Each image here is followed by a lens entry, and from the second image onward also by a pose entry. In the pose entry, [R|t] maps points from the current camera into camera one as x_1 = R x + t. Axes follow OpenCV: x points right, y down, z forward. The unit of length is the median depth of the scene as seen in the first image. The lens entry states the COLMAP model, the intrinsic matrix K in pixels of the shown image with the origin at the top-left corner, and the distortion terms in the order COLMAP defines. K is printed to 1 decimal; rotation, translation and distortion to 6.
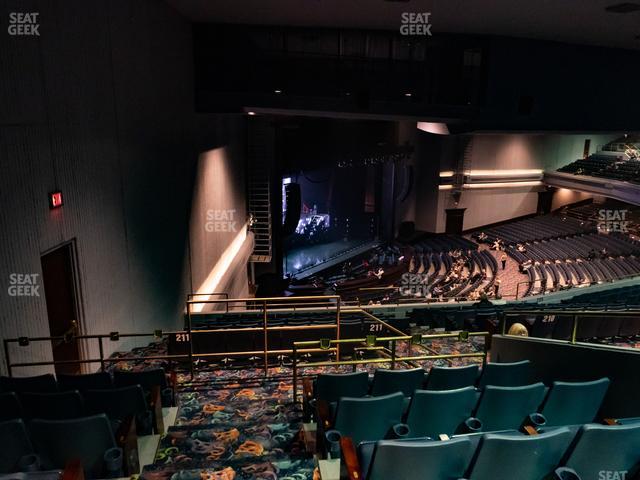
lens RADIAL K [[491.6, 0, 320.0], [0, 491.6, 234.3], [0, 0, 1]] dist [-0.029477, 0.033990]
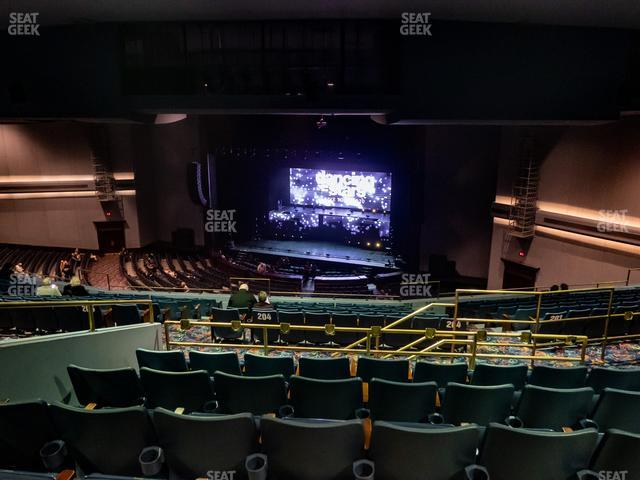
lens RADIAL K [[491.6, 0, 329.0], [0, 491.6, 246.0], [0, 0, 1]] dist [-0.029477, 0.033990]
pose [[0.240957, 0.246765, -0.938641, 0.780267], [-0.224342, 0.955106, 0.193503, -0.136102], [0.944251, 0.163951, 0.285499, 0.623520]]
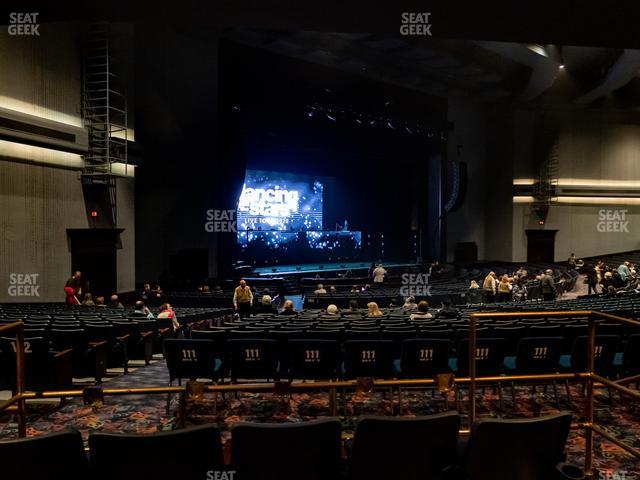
lens RADIAL K [[491.6, 0, 321.6], [0, 491.6, 241.9], [0, 0, 1]] dist [-0.029477, 0.033990]
pose [[0.955467, 0.001314, -0.295095, 0.182459], [-0.060210, 0.979822, -0.190585, 0.125823], [0.288890, 0.199866, 0.936267, 0.231845]]
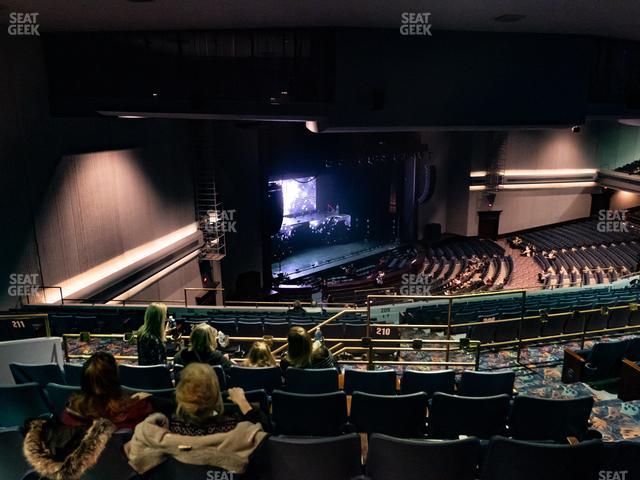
lens RADIAL K [[491.6, 0, 324.4], [0, 491.6, 241.6], [0, 0, 1]] dist [-0.029477, 0.033990]
pose [[0.980519, 0.026162, -0.194672, 0.153323], [-0.023234, 0.999580, 0.017313, -0.002406], [0.195043, -0.012453, 0.980716, 0.018324]]
